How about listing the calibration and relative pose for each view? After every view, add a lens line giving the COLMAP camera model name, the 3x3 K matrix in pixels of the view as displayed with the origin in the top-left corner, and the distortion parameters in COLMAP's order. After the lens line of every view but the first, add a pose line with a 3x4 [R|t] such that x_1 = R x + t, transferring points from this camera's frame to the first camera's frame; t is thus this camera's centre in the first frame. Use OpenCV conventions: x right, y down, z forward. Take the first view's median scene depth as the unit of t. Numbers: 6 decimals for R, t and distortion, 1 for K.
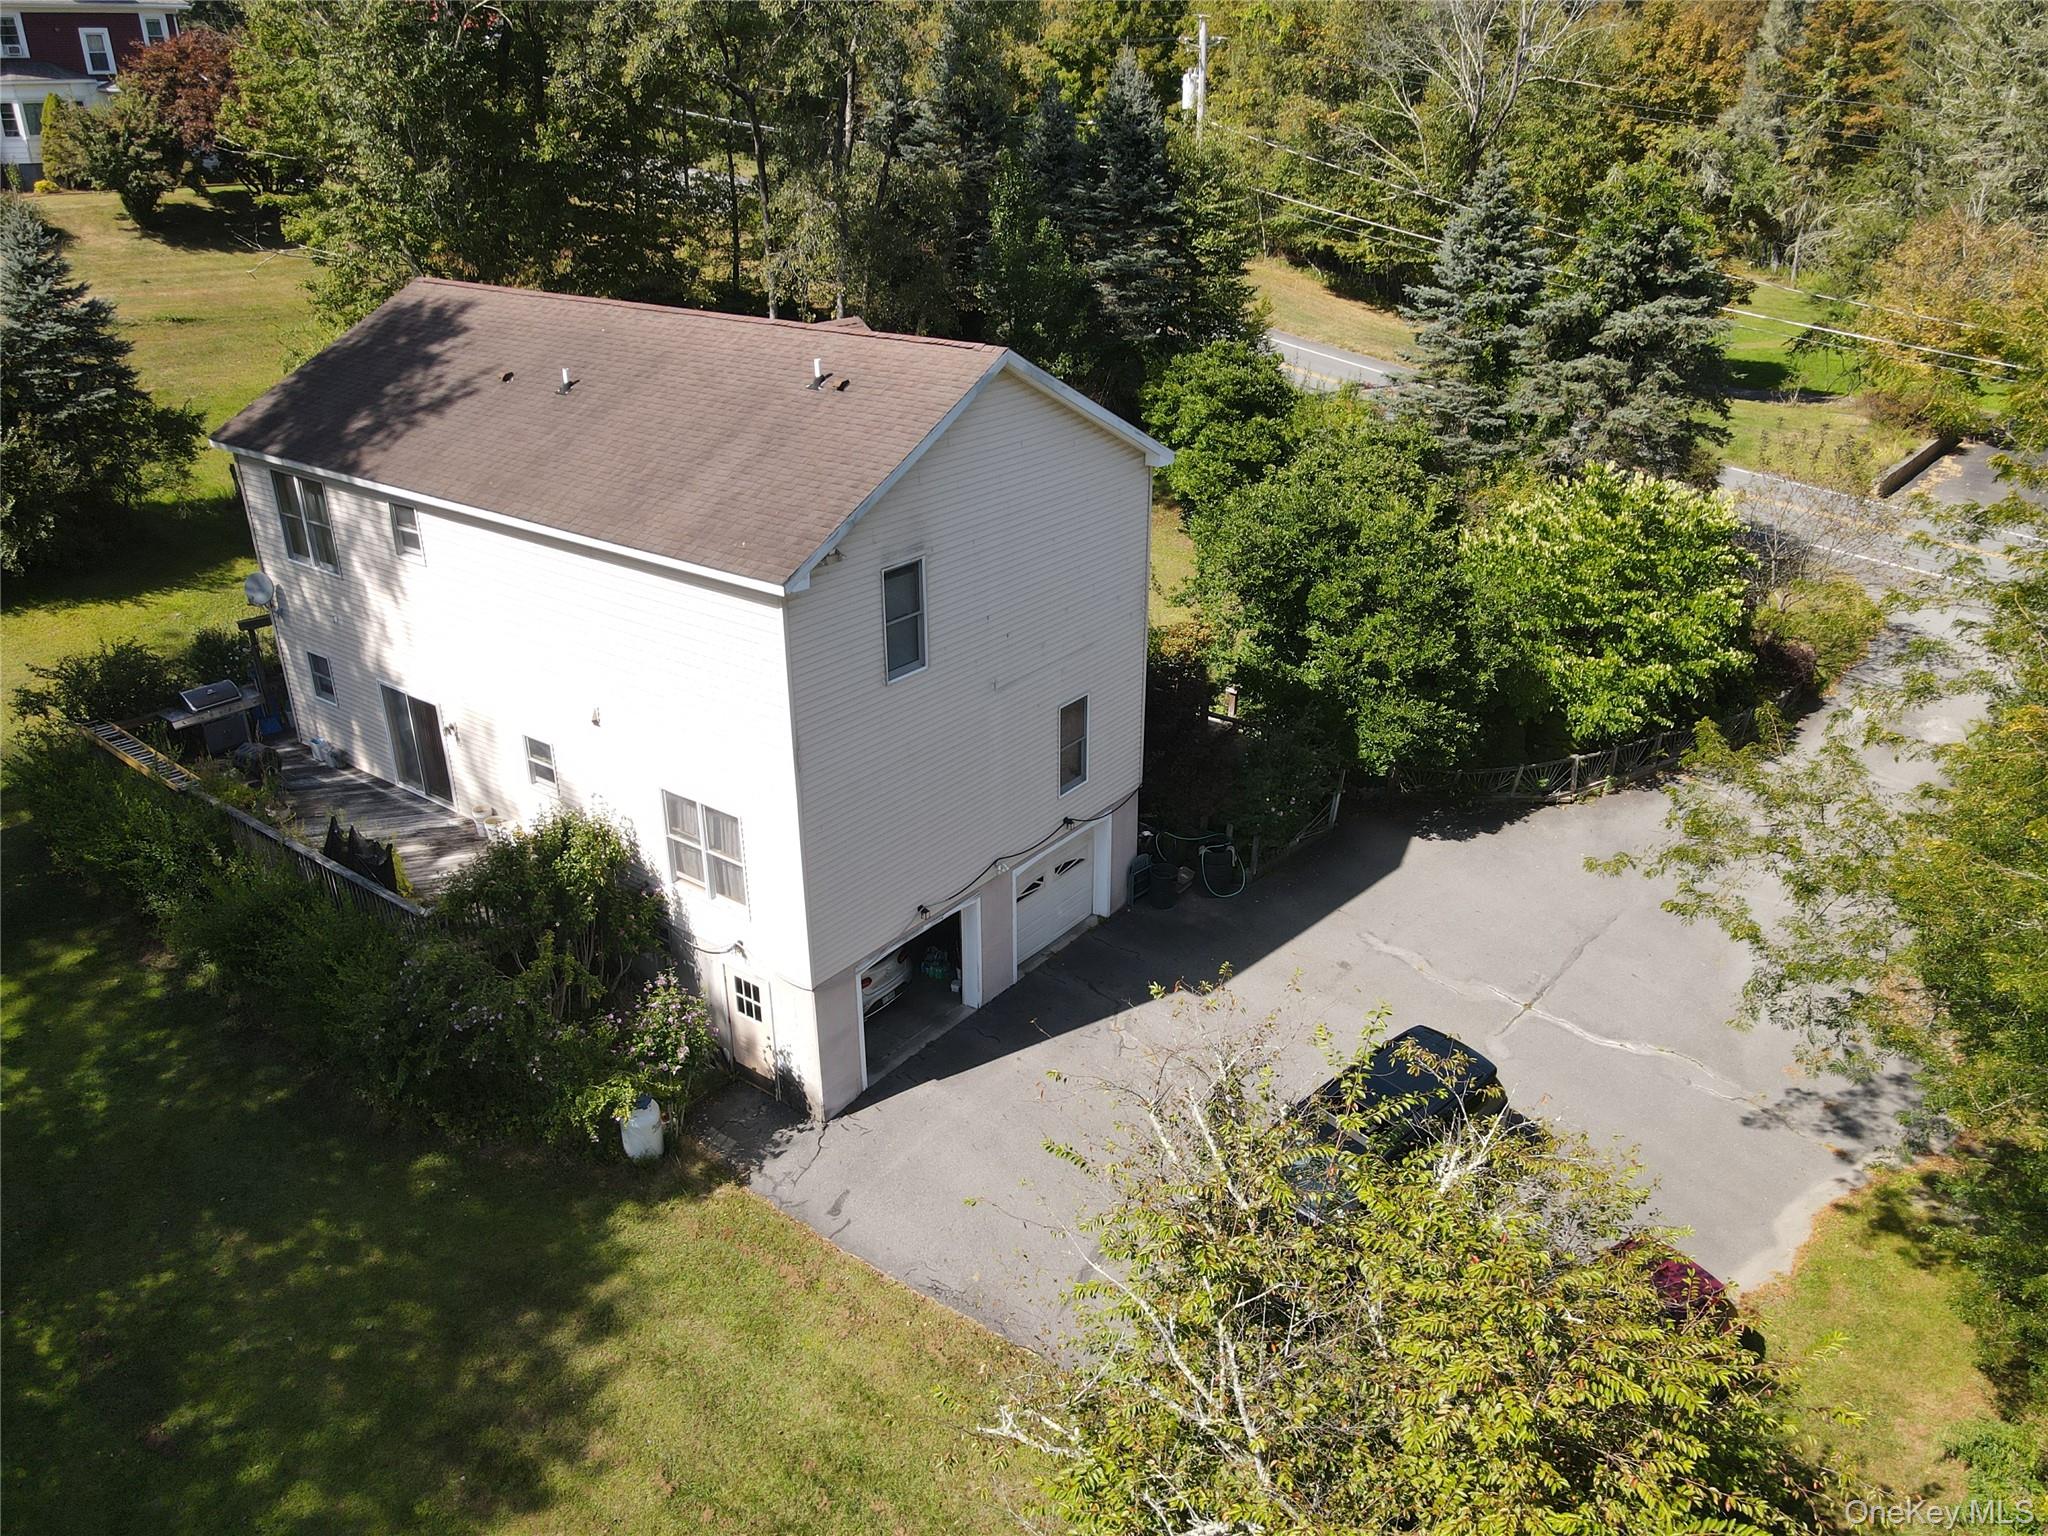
lens RADIAL K [[1482.7, 0, 1024.0], [0, 1482.7, 768.0], [0, 0, 1]] dist [-0.000912, 0.000249]
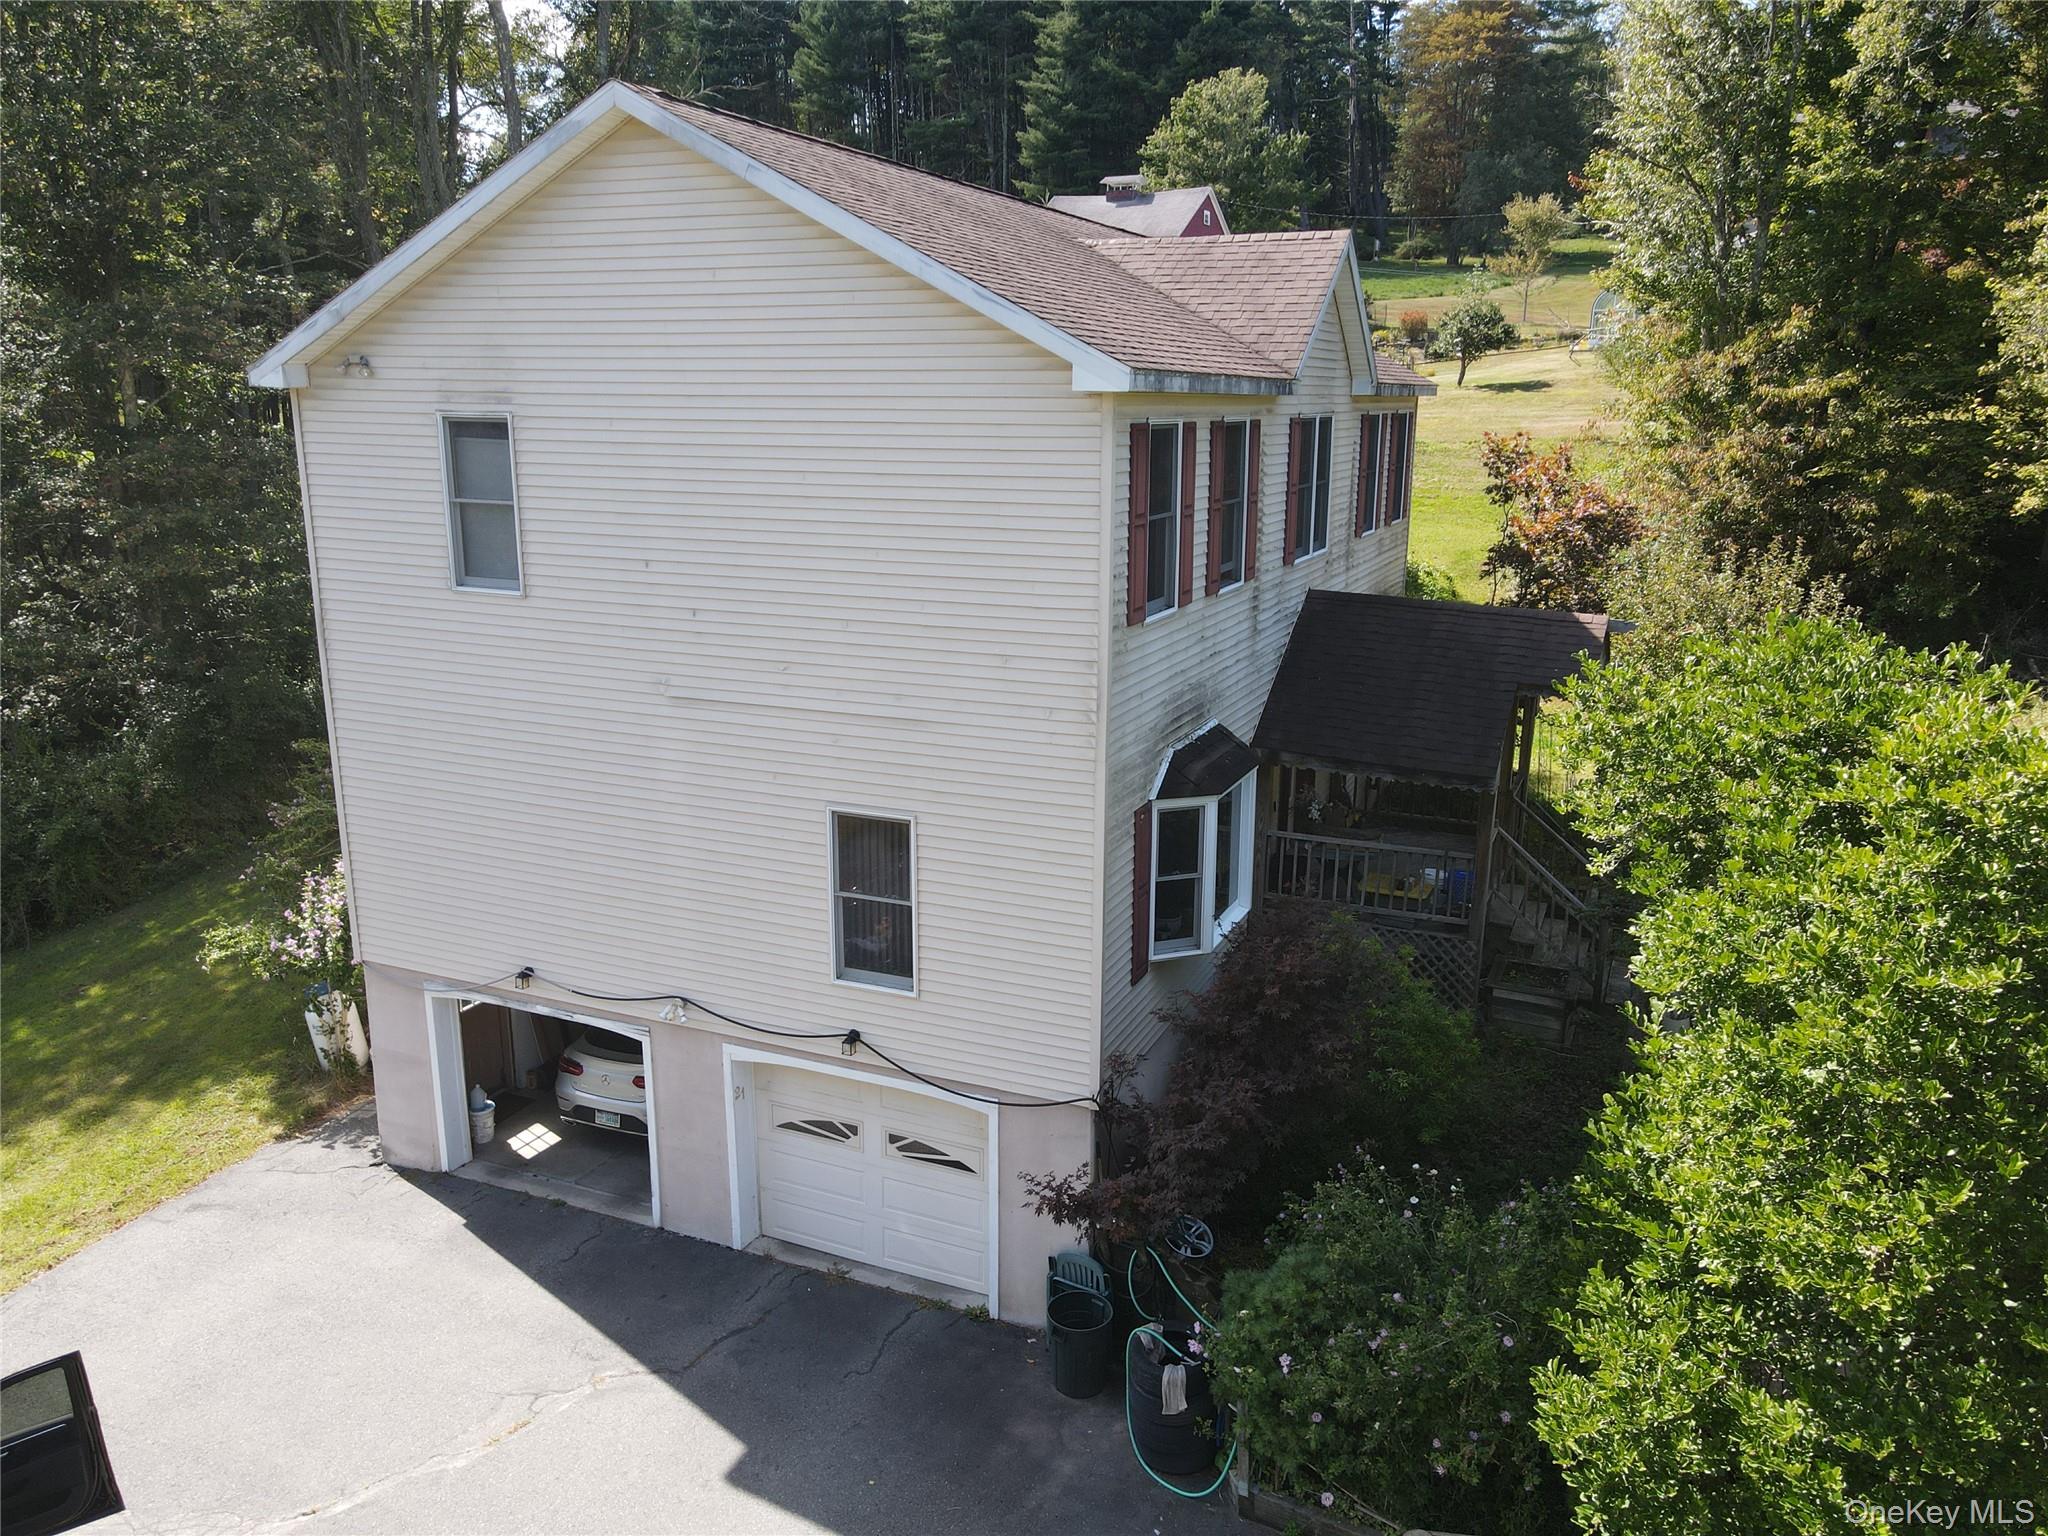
lens RADIAL K [[1482.7, 0, 1024.0], [0, 1482.7, 768.0], [0, 0, 1]] dist [-0.000912, 0.000249]
pose [[0.241407, 0.241432, -0.939911, 0.582655], [-0.406754, 0.904543, 0.127876, -0.161704], [0.881064, 0.351443, 0.316567, 0.954113]]
